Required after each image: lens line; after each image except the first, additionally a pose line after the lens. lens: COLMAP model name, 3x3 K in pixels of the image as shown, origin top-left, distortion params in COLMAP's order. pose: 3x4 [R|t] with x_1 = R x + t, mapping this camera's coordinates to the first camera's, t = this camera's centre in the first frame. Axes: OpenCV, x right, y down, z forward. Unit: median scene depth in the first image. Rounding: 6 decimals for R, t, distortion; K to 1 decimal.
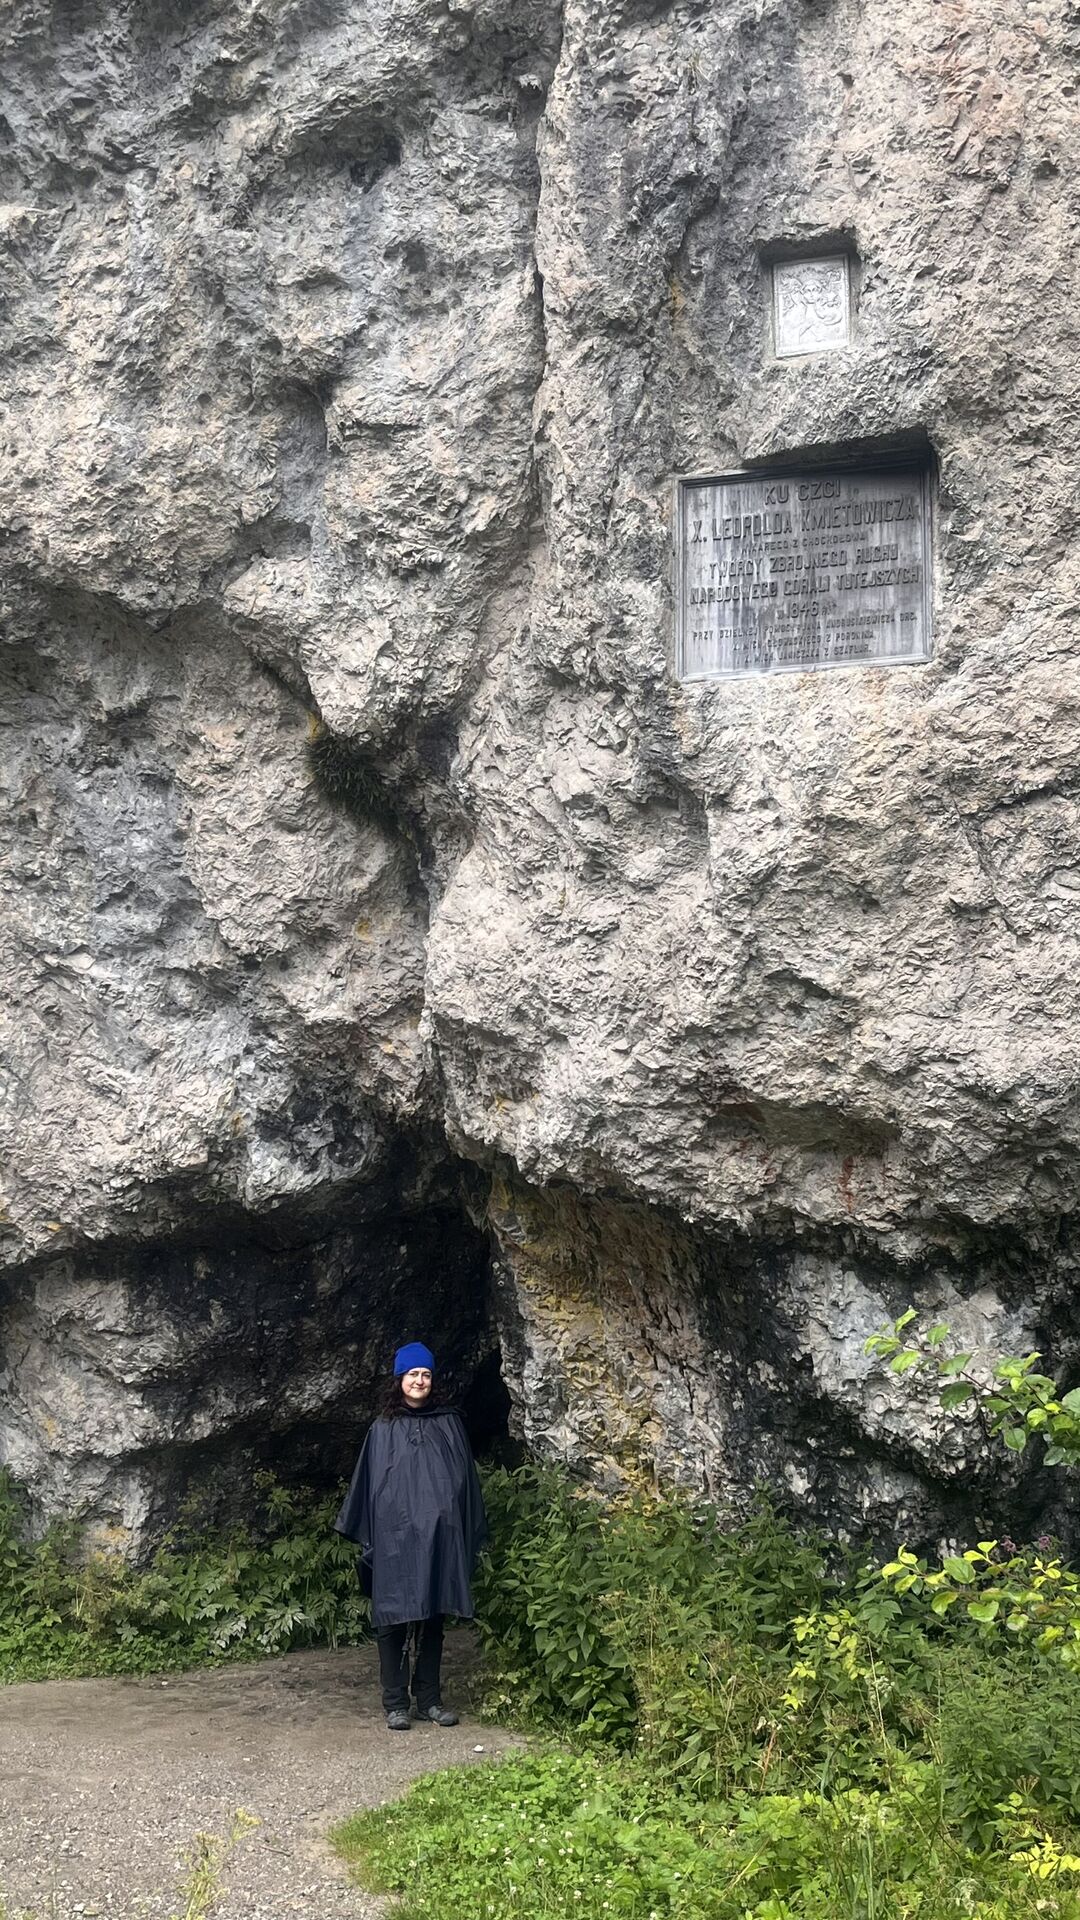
lens RADIAL K [[2193.7, 0, 538.9], [0, 2193.7, 959.4], [0, 0, 1]] dist [-0.019306, 0.000000]
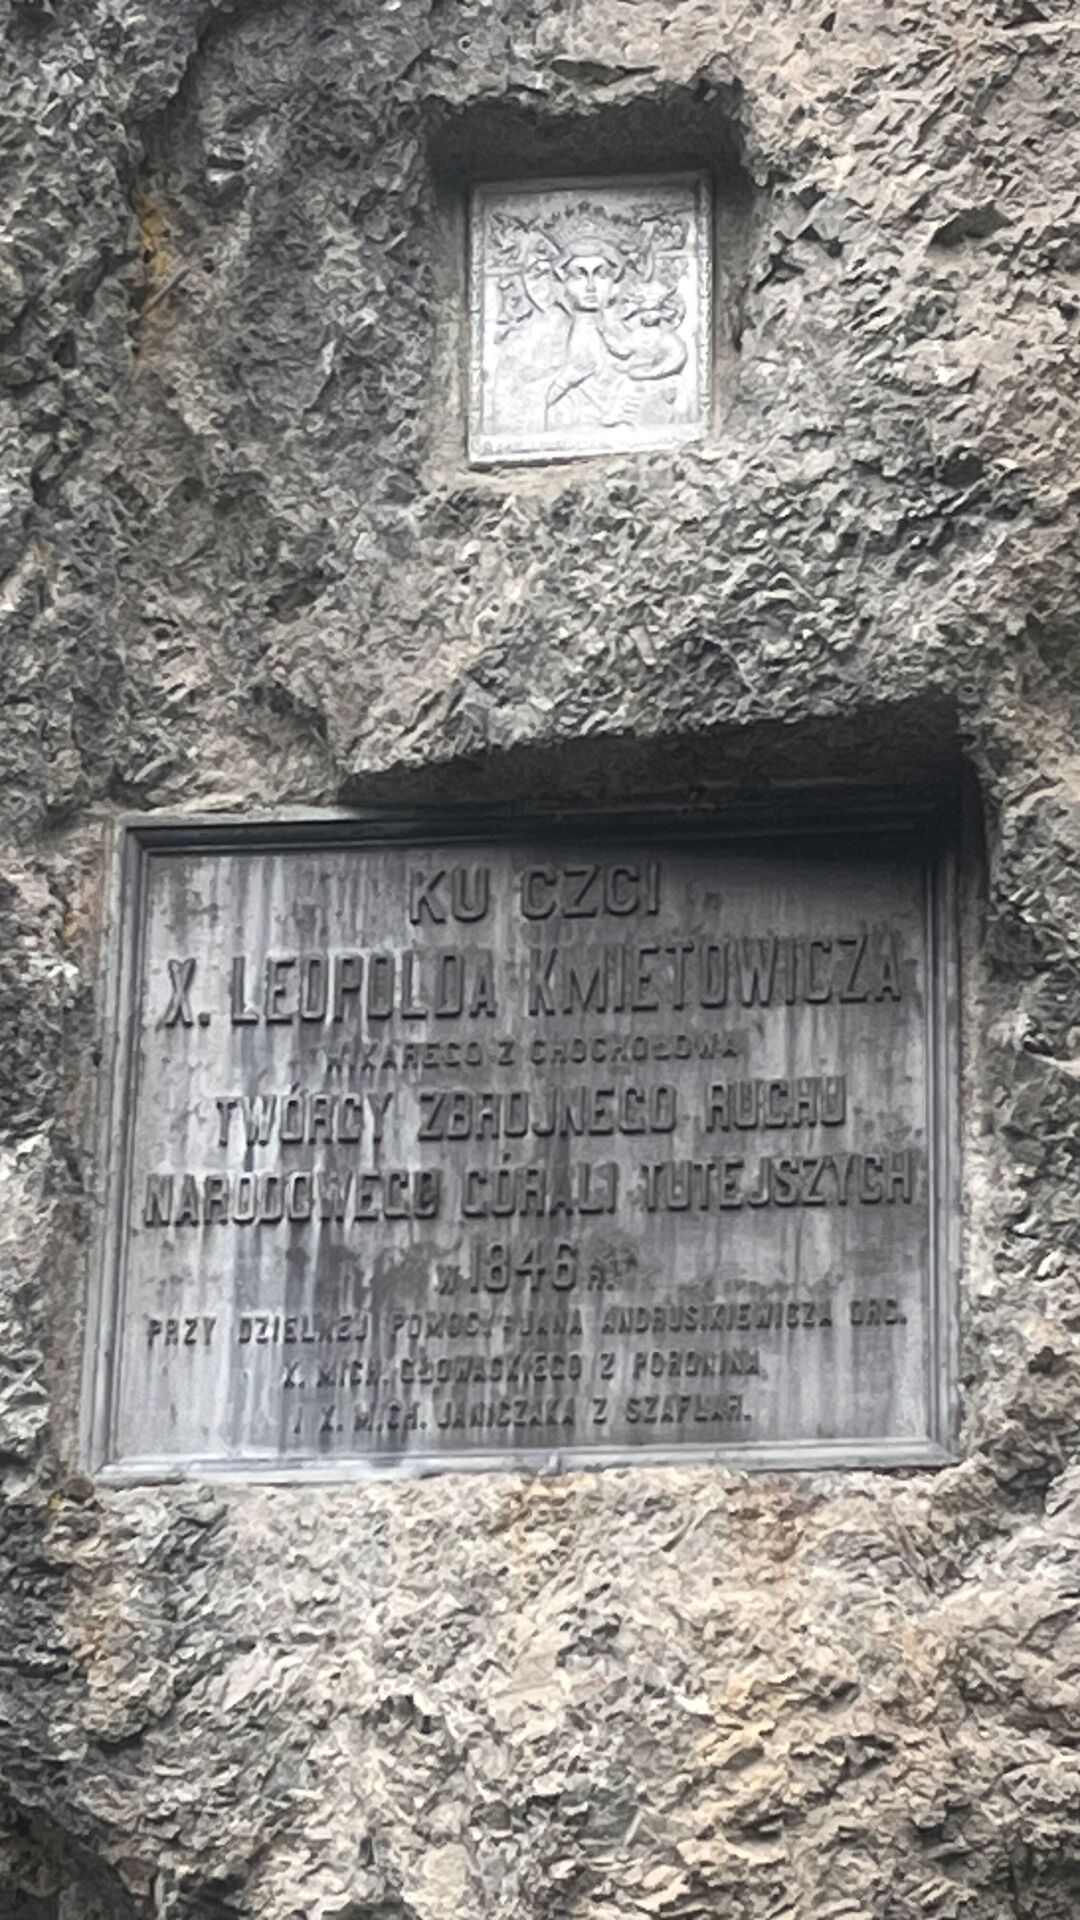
lens RADIAL K [[5850.0, 0, 541.6], [0, 5850.0, 960.1], [0, 0, 1]] dist [0.172472, 0.000000]
pose [[0.985412, 0.083187, 0.148472, 0.002594], [-0.040353, 0.961727, -0.271023, 0.013640], [-0.165335, 0.261077, 0.951054, 0.242527]]
